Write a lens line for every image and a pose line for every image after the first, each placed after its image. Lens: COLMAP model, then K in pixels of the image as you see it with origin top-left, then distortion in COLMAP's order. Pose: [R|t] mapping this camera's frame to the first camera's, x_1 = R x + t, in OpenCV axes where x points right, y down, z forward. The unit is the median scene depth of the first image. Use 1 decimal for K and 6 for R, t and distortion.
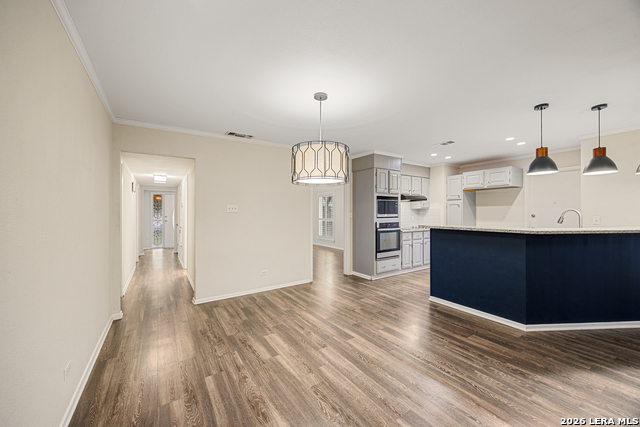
lens RADIAL K [[248.9, 0, 325.3], [0, 248.9, 211.2], [0, 0, 1]] dist [0.000283, -0.000016]
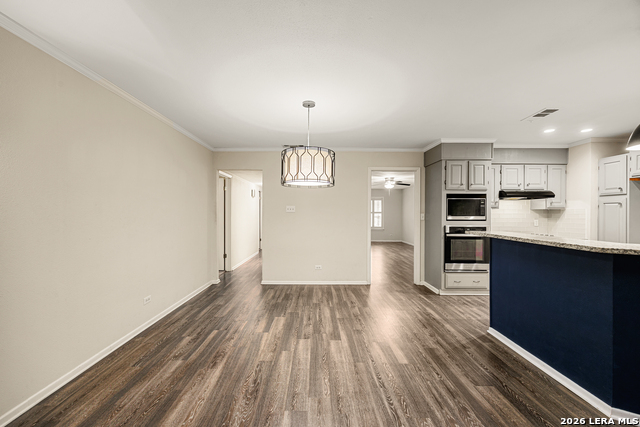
lens RADIAL K [[252.3, 0, 313.7], [0, 252.3, 214.2], [0, 0, 1]] dist [-0.001111, -0.000009]
pose [[0.822336, 0.010818, -0.568899, 0.484081], [-0.006004, 0.999929, 0.010335, -0.000068], [0.568970, -0.005084, 0.822342, 0.099532]]
